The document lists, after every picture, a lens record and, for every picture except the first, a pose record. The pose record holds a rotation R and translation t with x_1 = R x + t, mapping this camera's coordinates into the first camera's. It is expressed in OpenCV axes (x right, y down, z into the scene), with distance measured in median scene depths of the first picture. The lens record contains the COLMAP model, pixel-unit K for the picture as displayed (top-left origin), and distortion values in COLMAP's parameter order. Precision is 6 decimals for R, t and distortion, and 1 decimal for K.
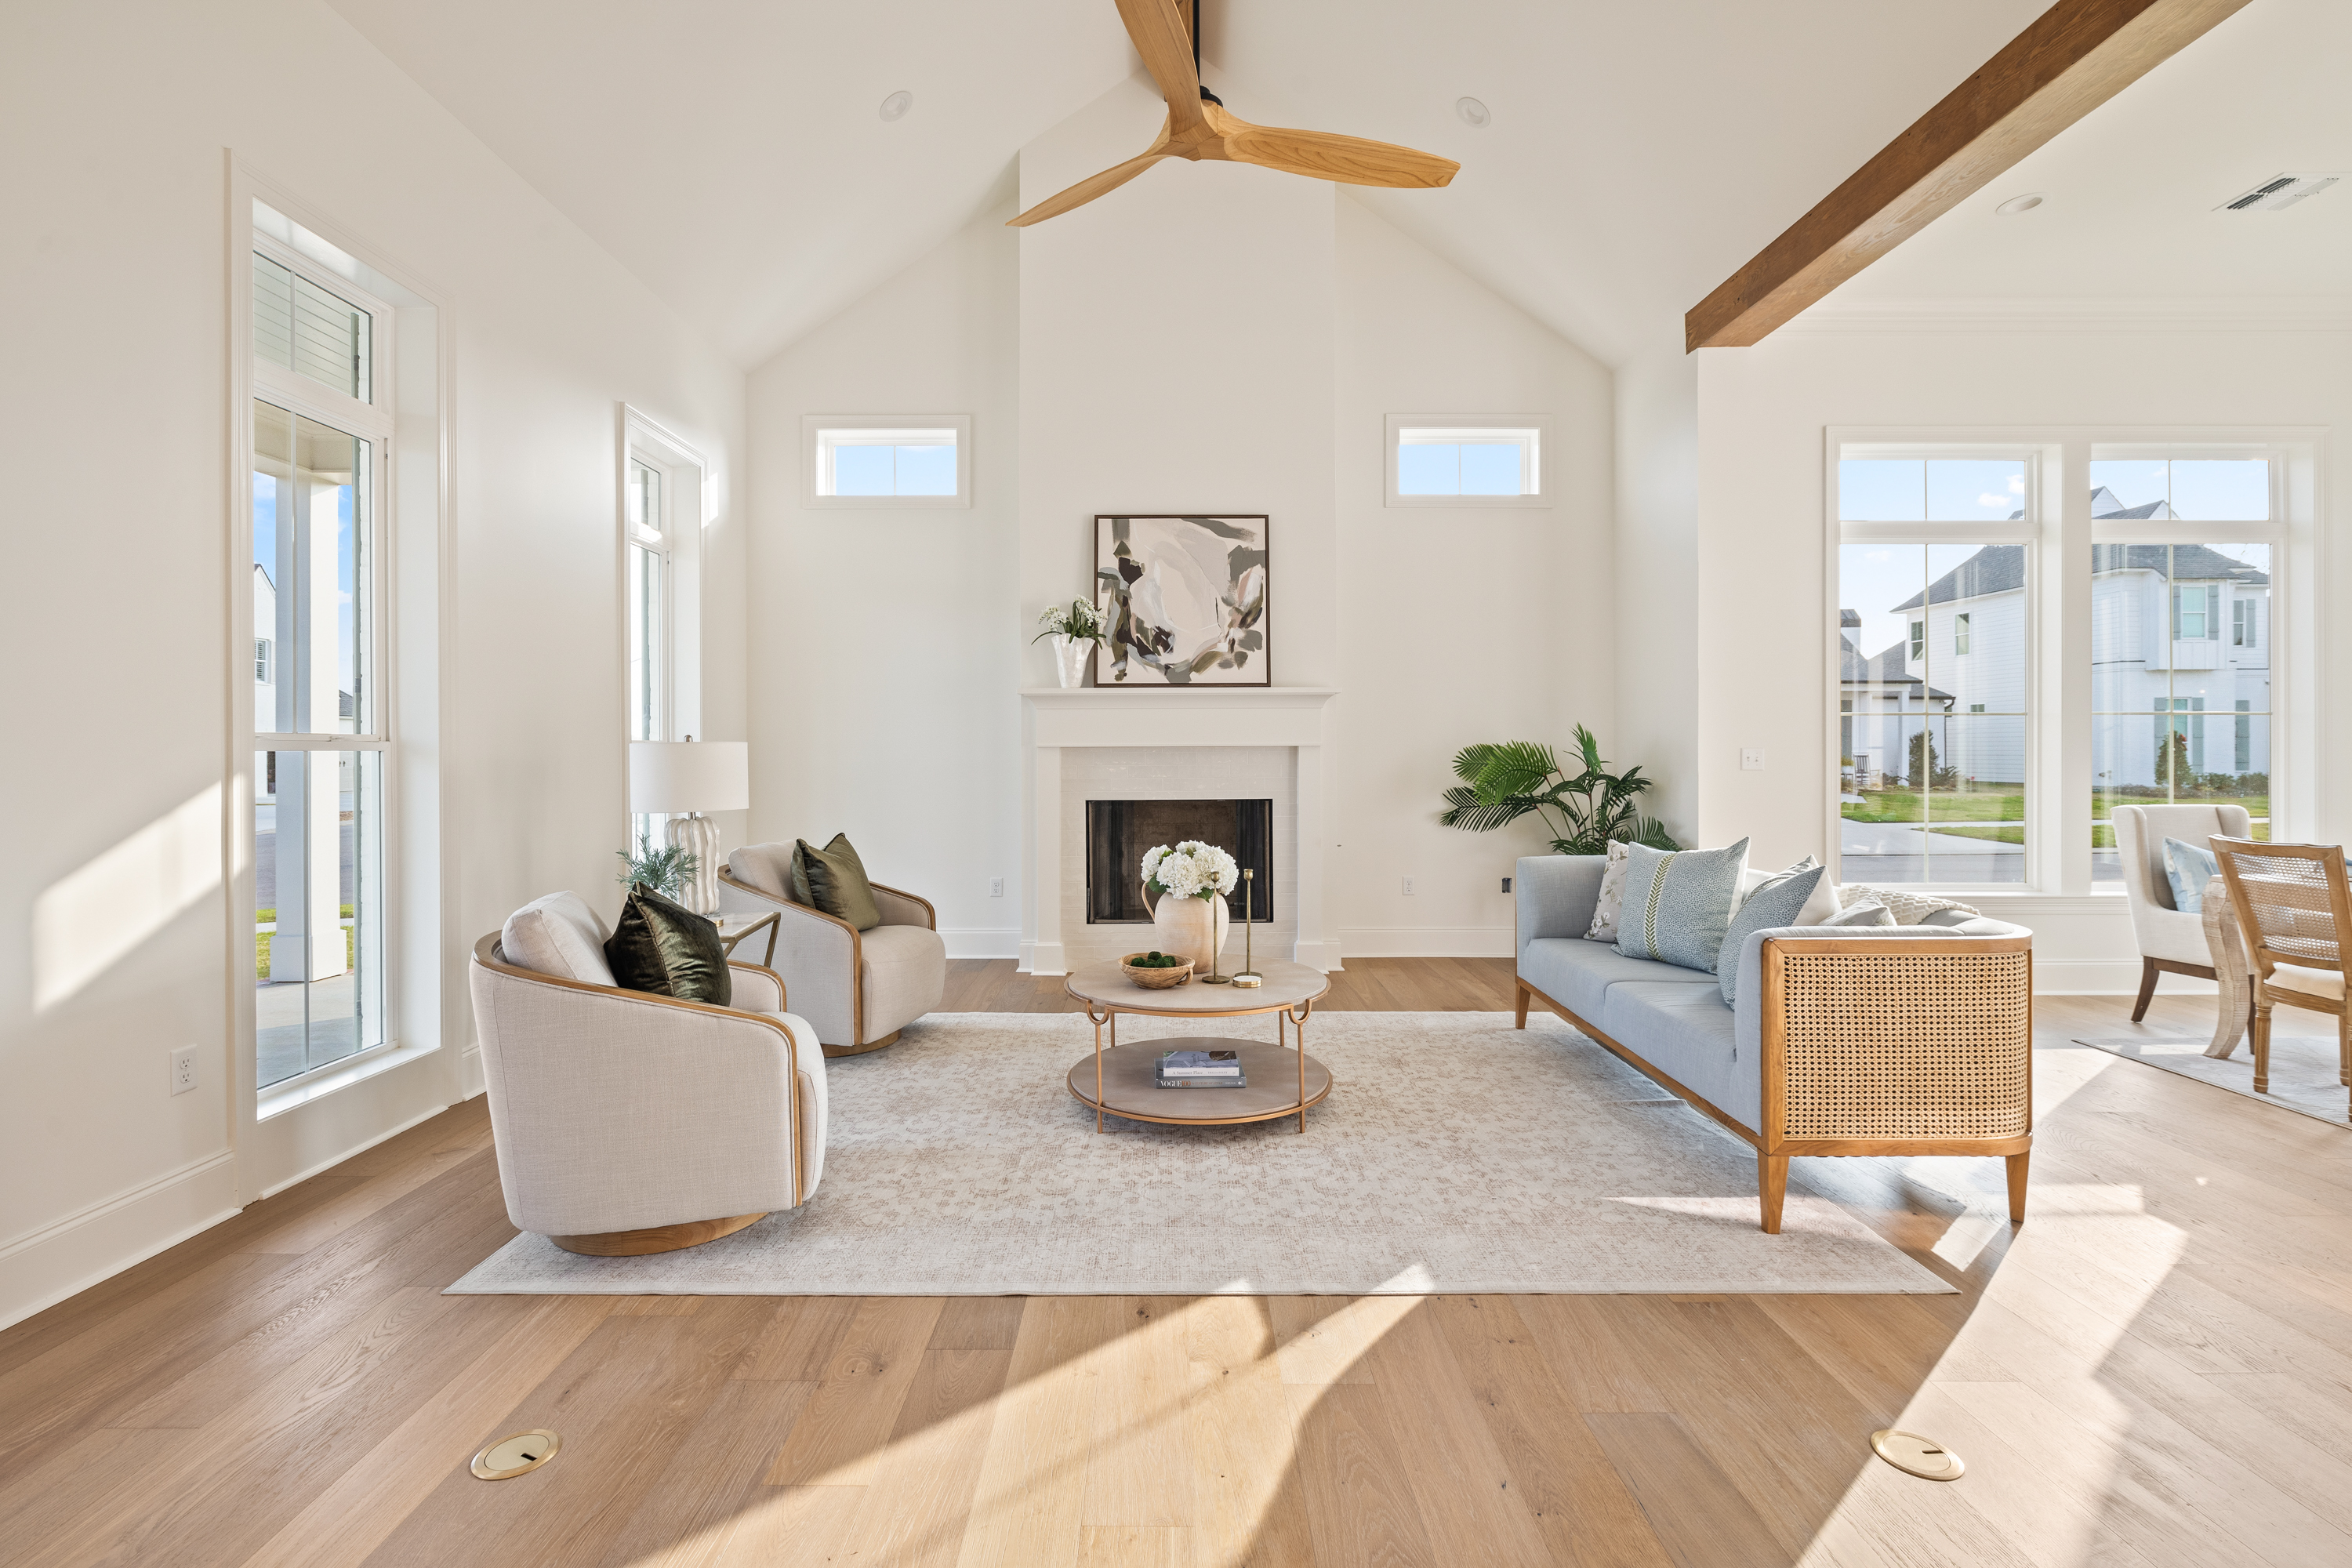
lens RADIAL K [[1073.9, 0, 1178.6], [0, 1073.9, 751.4], [0, 0, 1]] dist [-0.002559, 0.000459]
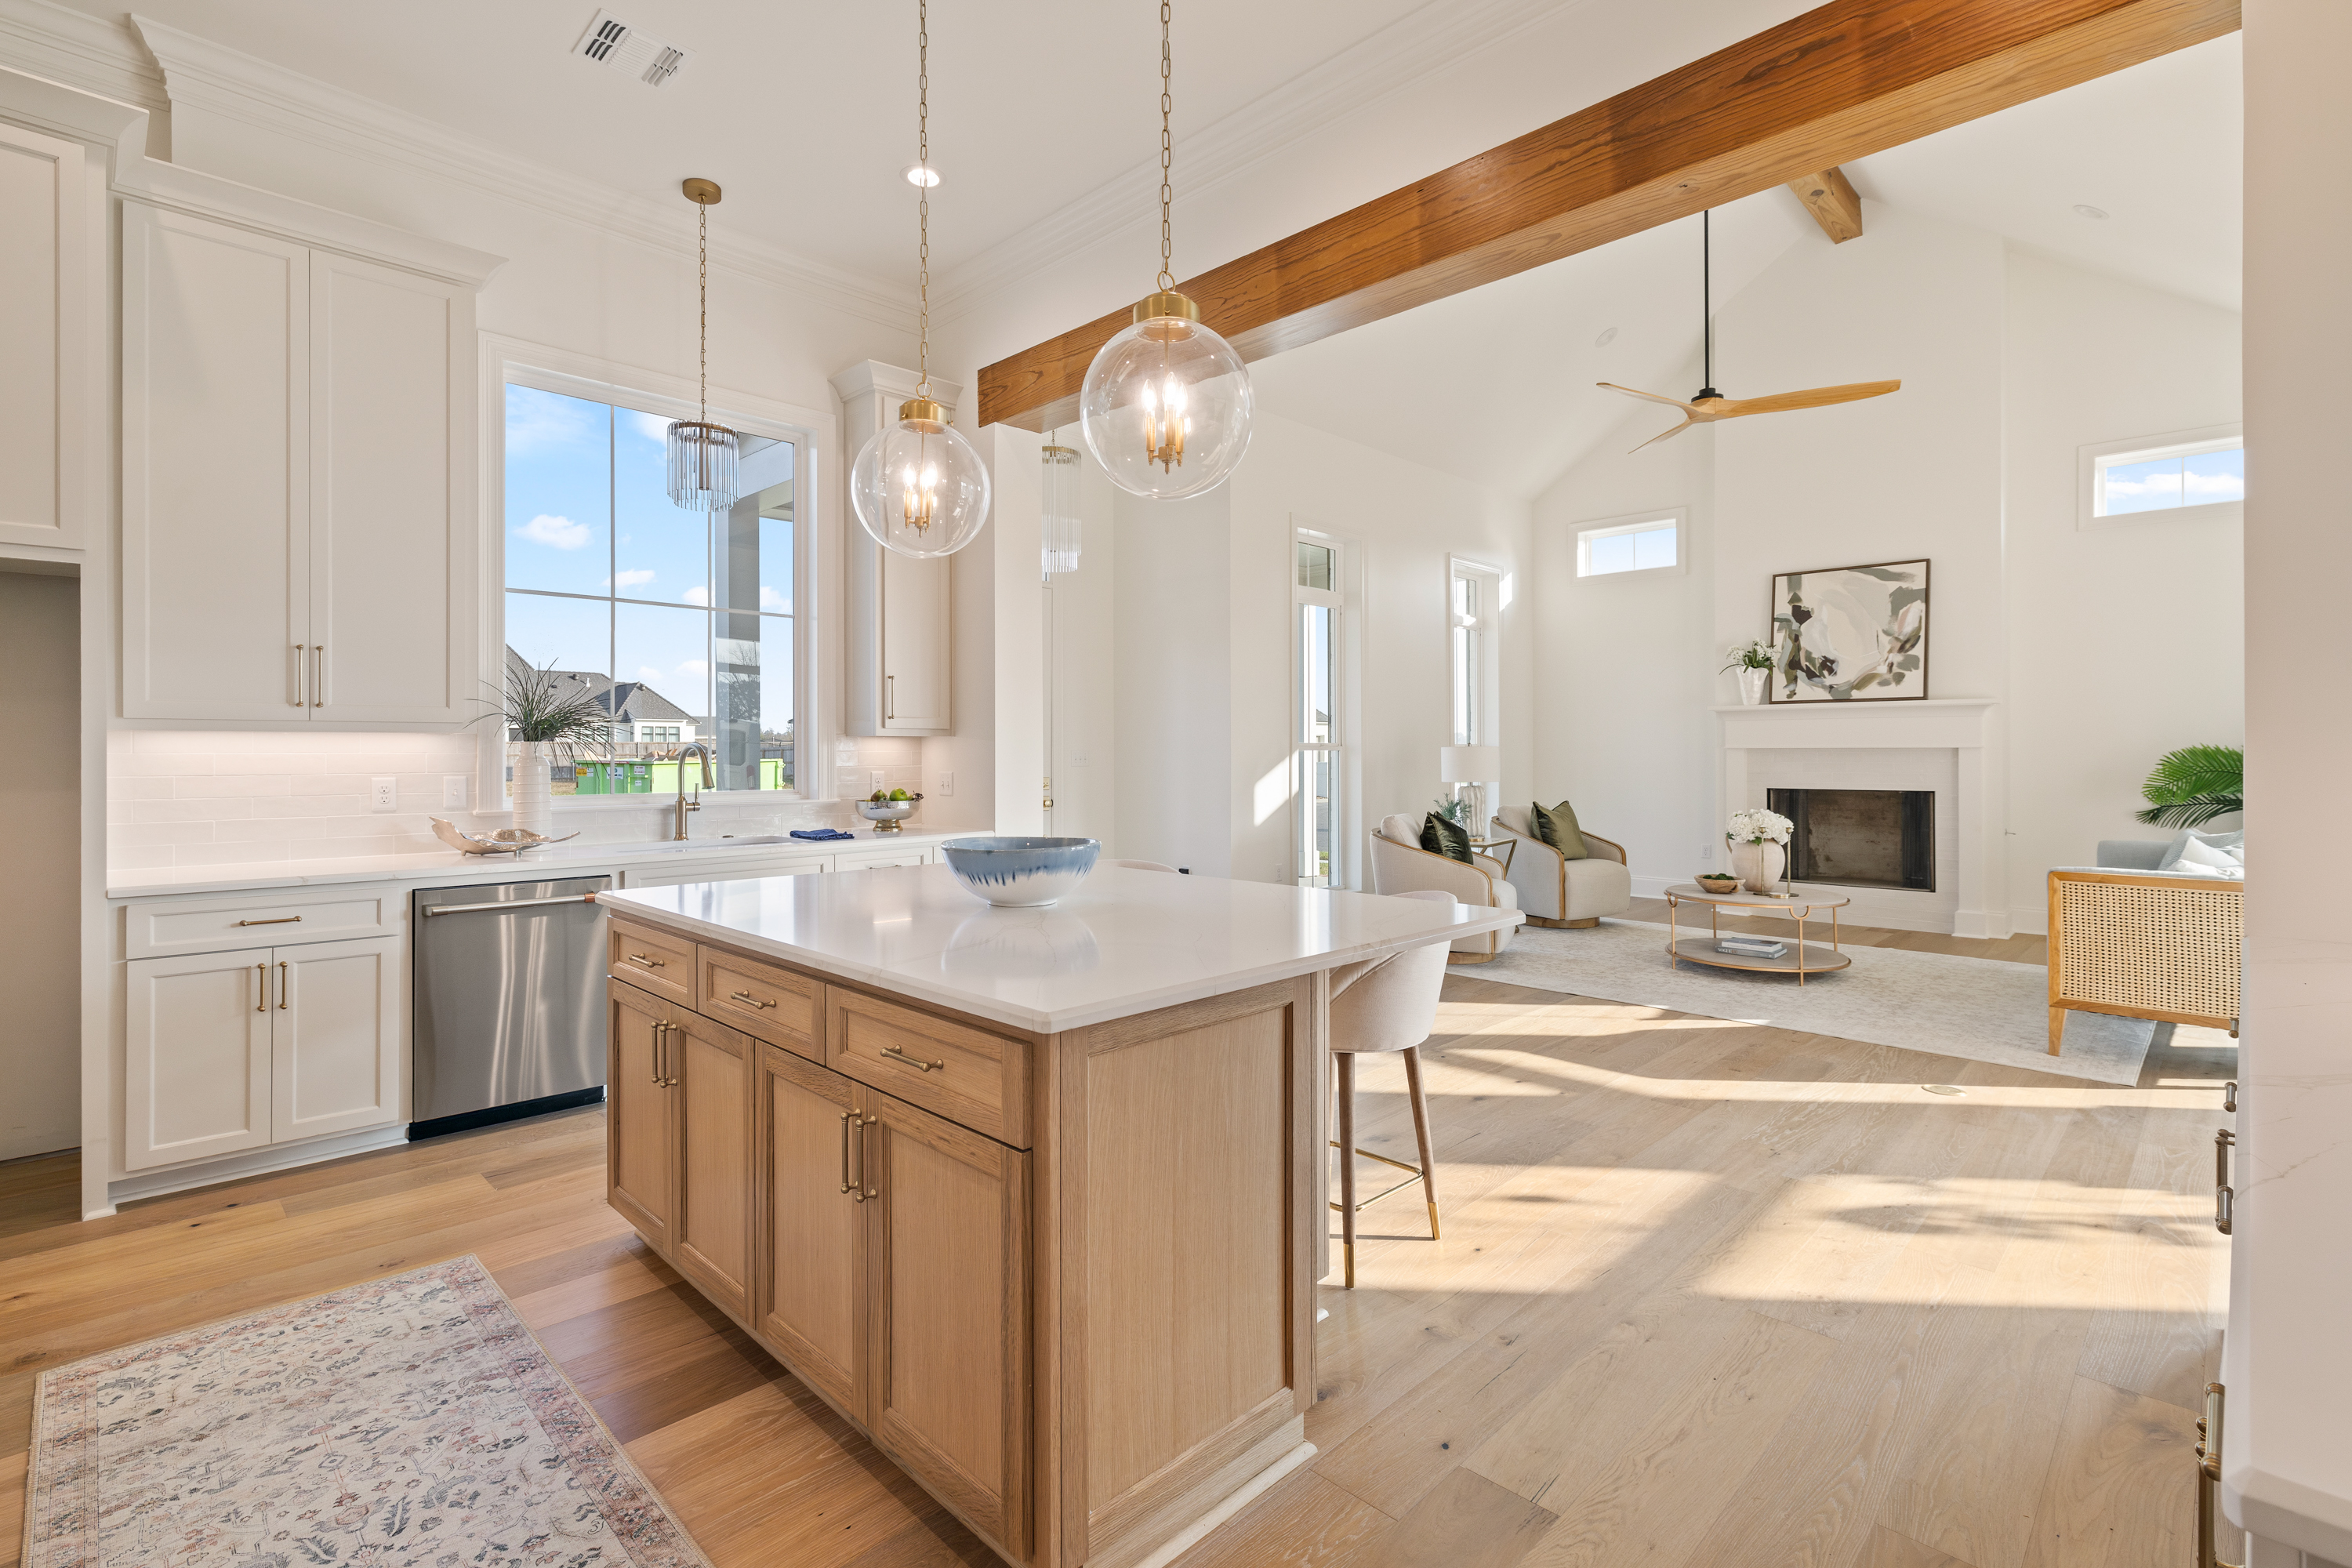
lens RADIAL K [[1073.9, 0, 1178.6], [0, 1073.9, 751.4], [0, 0, 1]] dist [-0.002559, 0.000459]
pose [[0.711566, 0.003090, -0.702613, 0.338086], [-0.002004, 0.999995, 0.002368, -0.002068], [0.702616, -0.000277, 0.711569, -0.474765]]
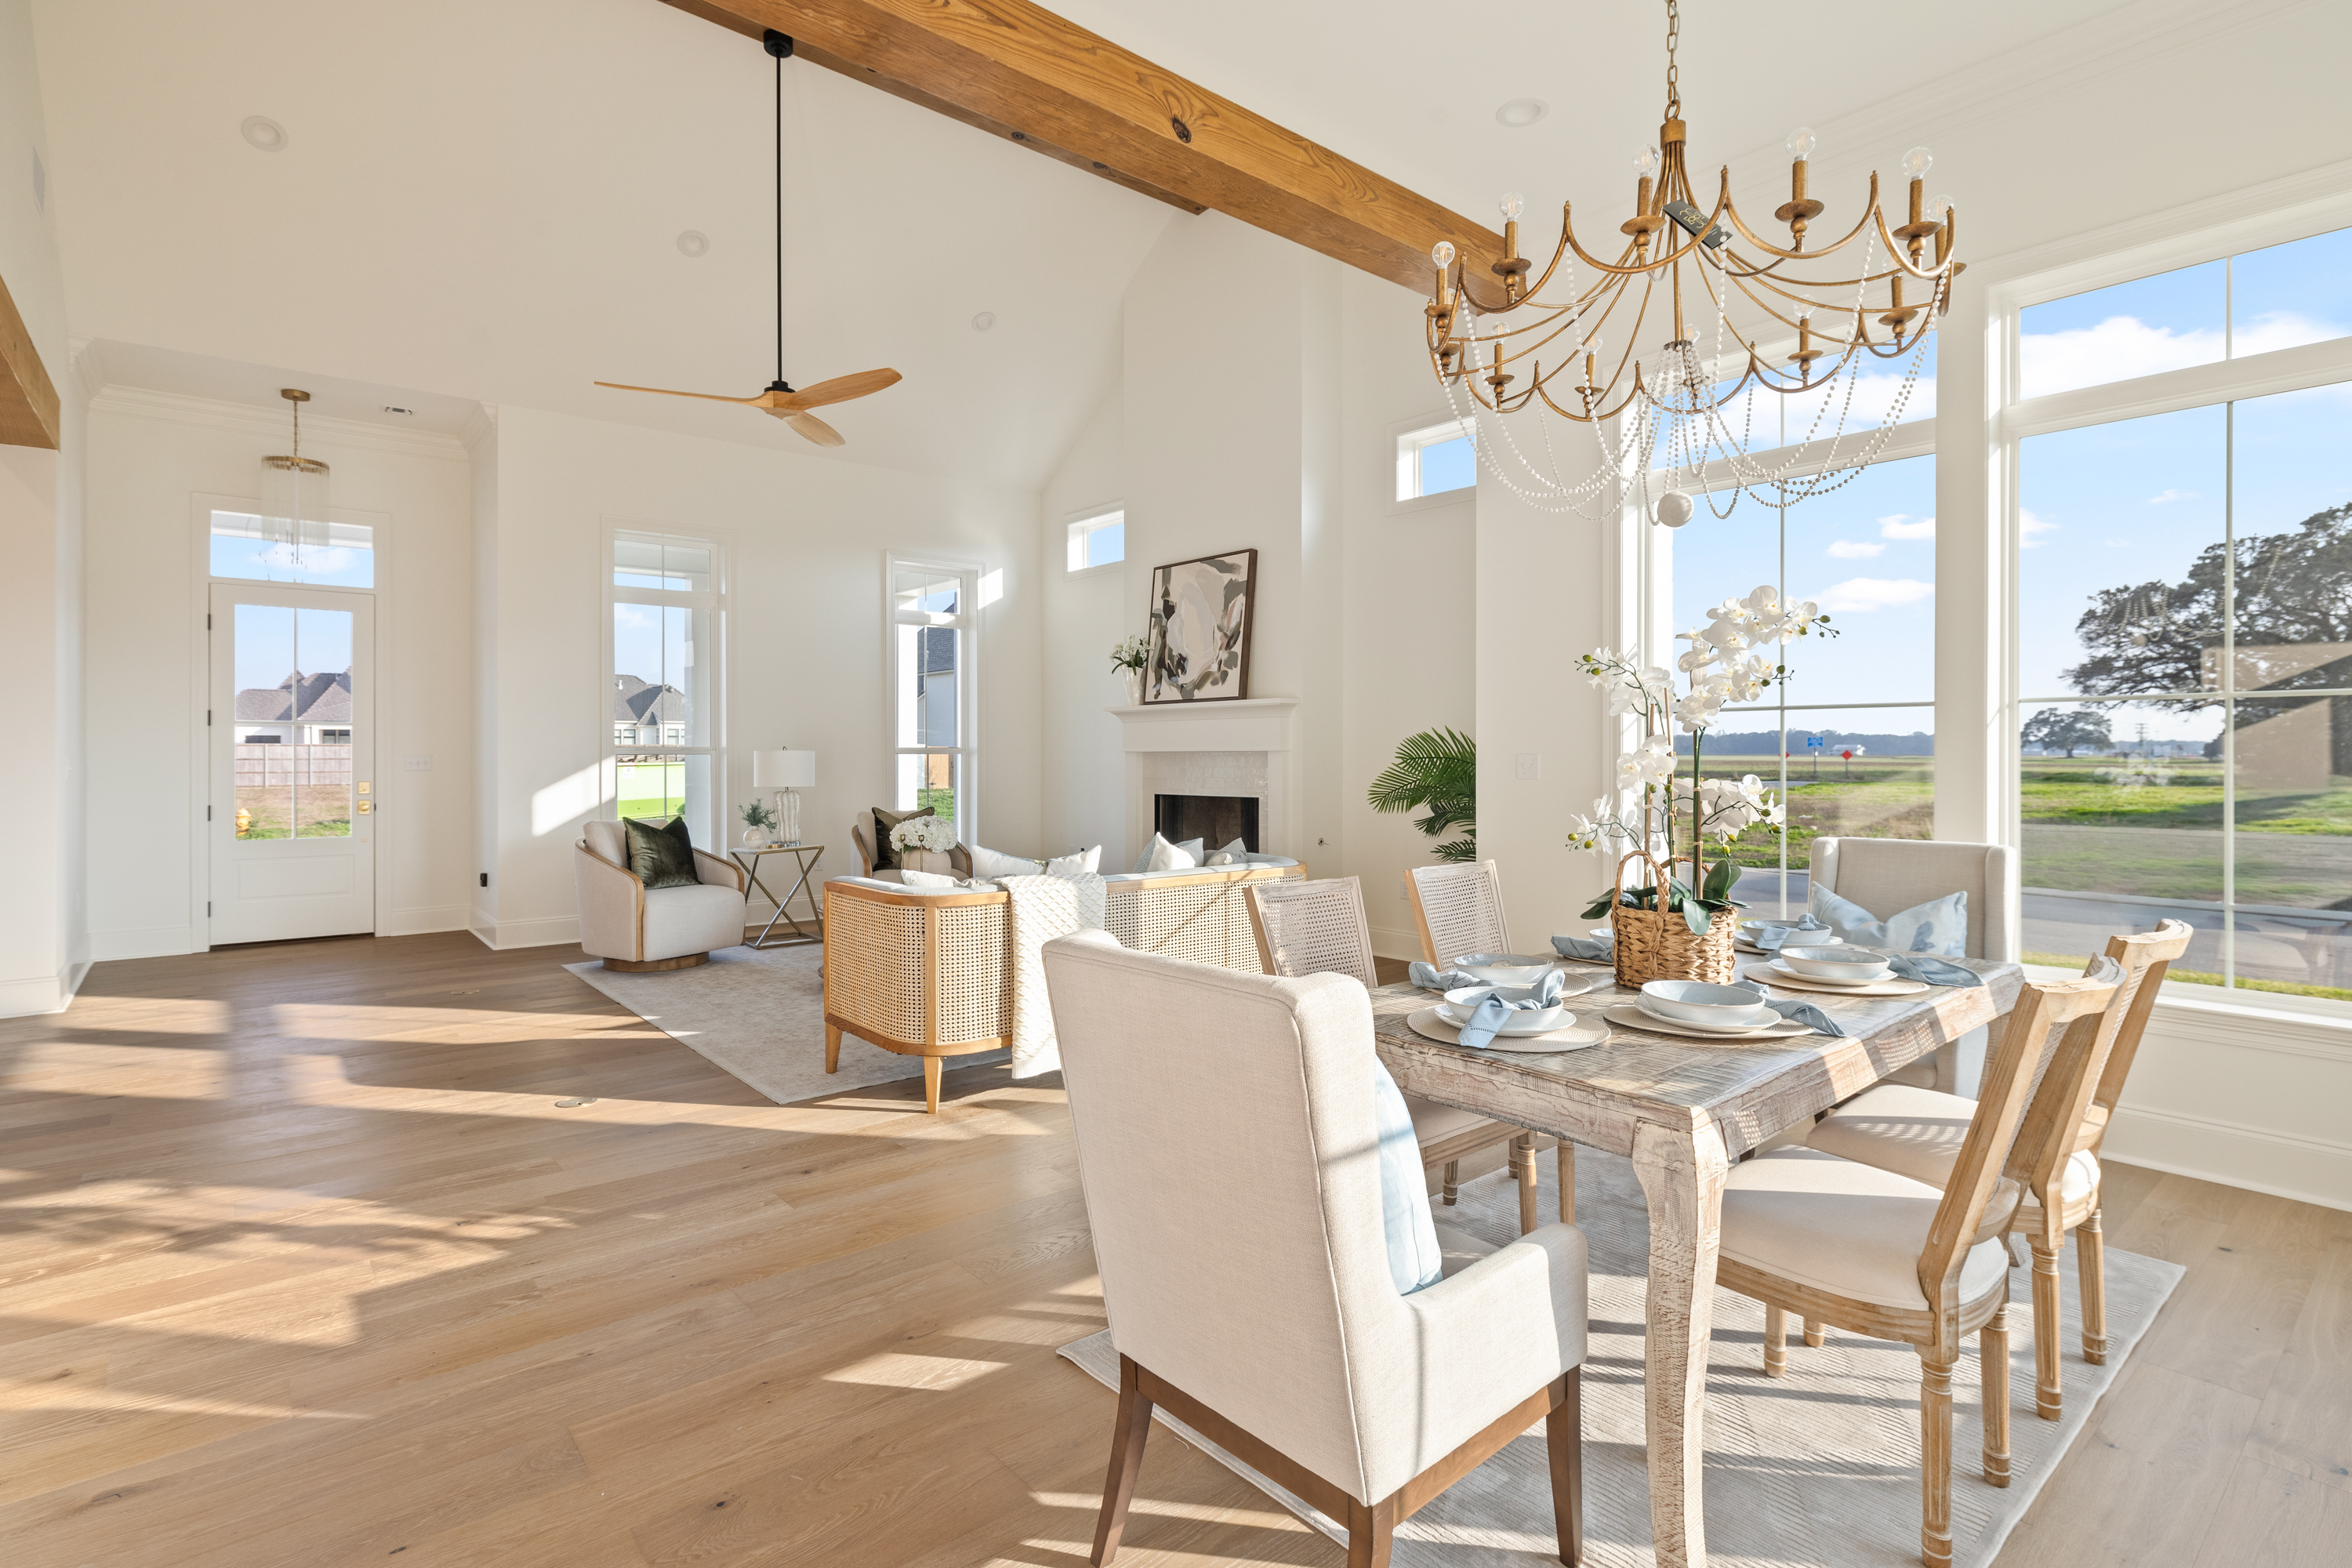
lens RADIAL K [[1134.3, 0, 1165.7], [0, 1134.3, 761.7], [0, 0, 1]] dist [0.024581, 0.000078]
pose [[0.637735, 0.008857, -0.770205, 0.967096], [-0.003645, 0.999957, 0.008481, -0.003944], [0.770247, -0.002601, 0.637740, 0.163135]]
